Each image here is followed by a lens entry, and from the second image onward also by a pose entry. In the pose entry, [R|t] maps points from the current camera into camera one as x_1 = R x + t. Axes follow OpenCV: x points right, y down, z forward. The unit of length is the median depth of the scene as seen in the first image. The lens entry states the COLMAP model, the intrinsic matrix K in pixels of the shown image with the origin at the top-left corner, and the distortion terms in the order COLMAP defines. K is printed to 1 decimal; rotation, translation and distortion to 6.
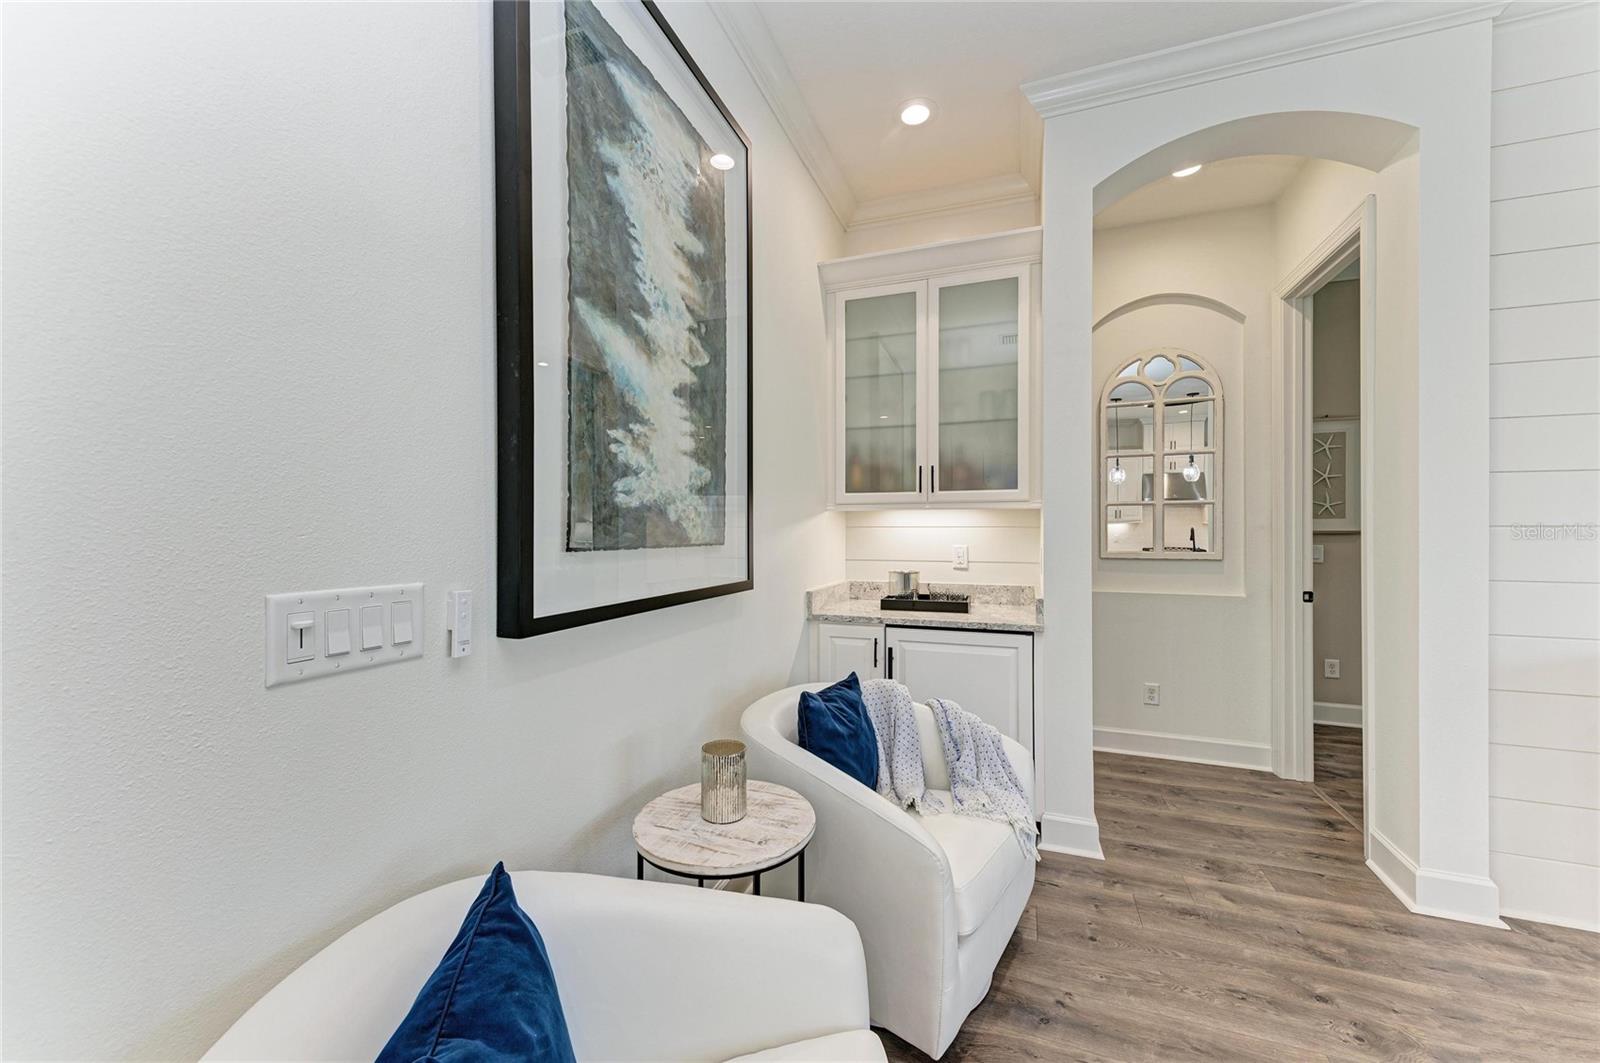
lens RADIAL K [[604.1, 0, 800.0], [0, 604.1, 531.5], [0, 0, 1]] dist [0.021964, -0.005641]
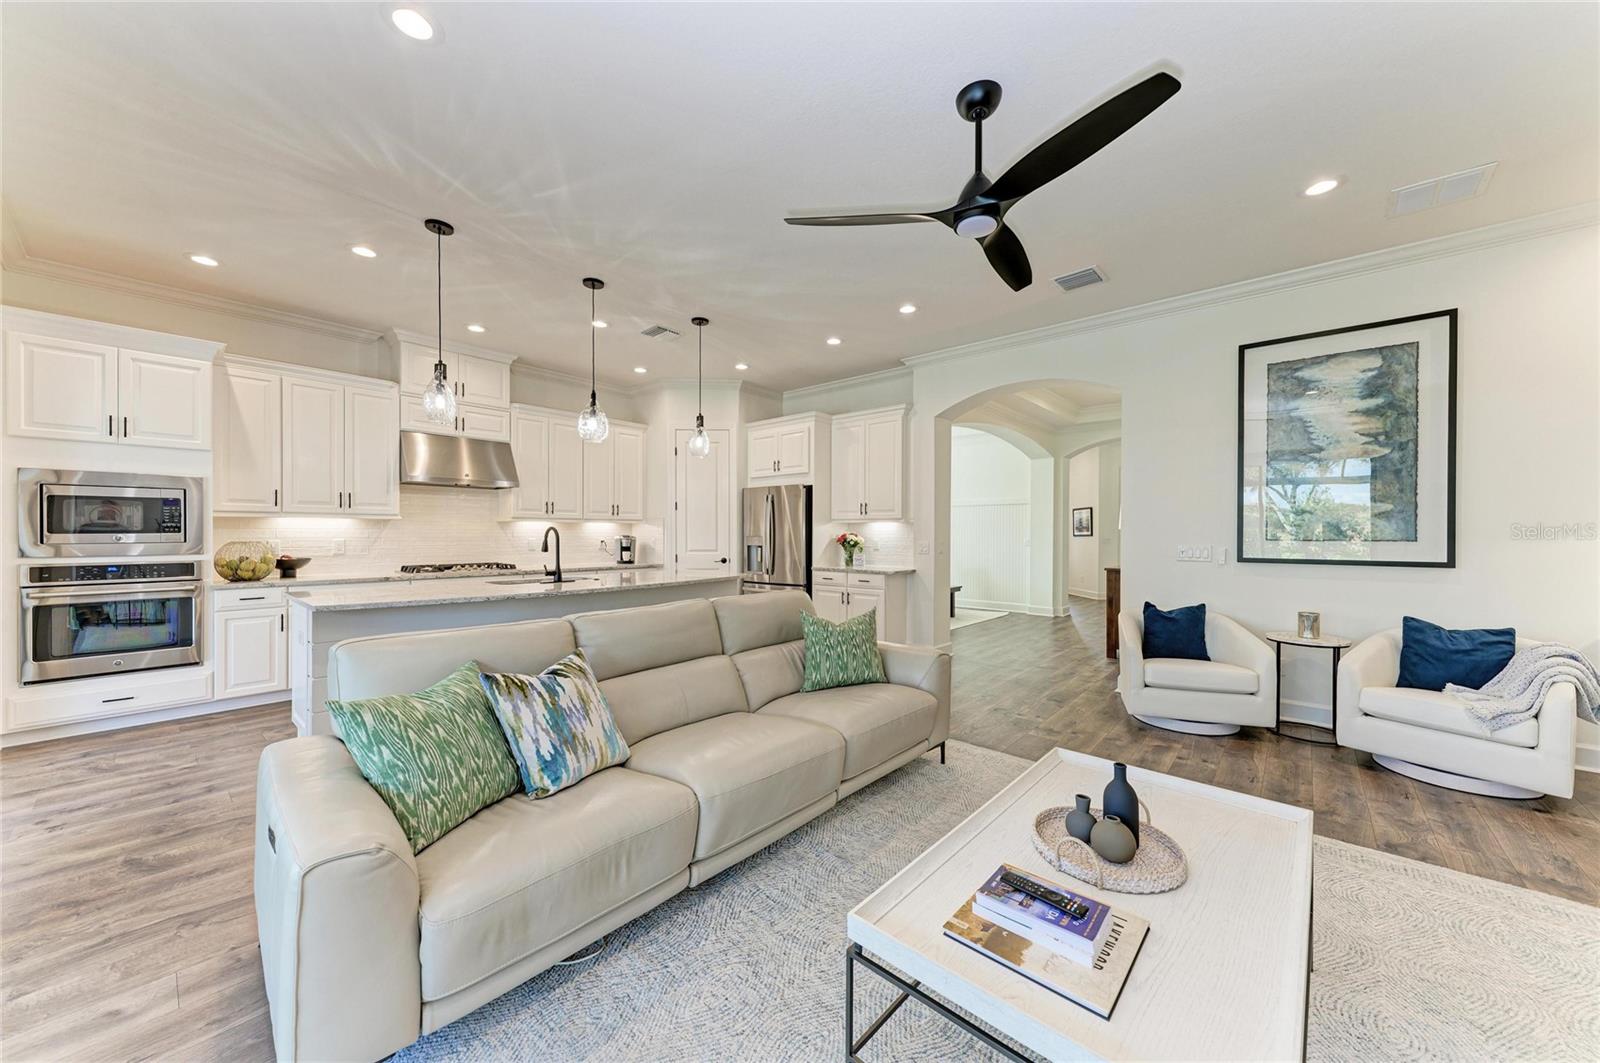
lens RADIAL K [[570.2, 0, 800.0], [0, 570.2, 531.5], [0, 0, 1]] dist [0.014549, -0.005628]
pose [[-0.350443, -0.004659, -0.936572, 1.510938], [-0.003044, 0.999988, -0.003835, 0.002643], [0.936579, 0.001507, -0.350453, -0.120881]]
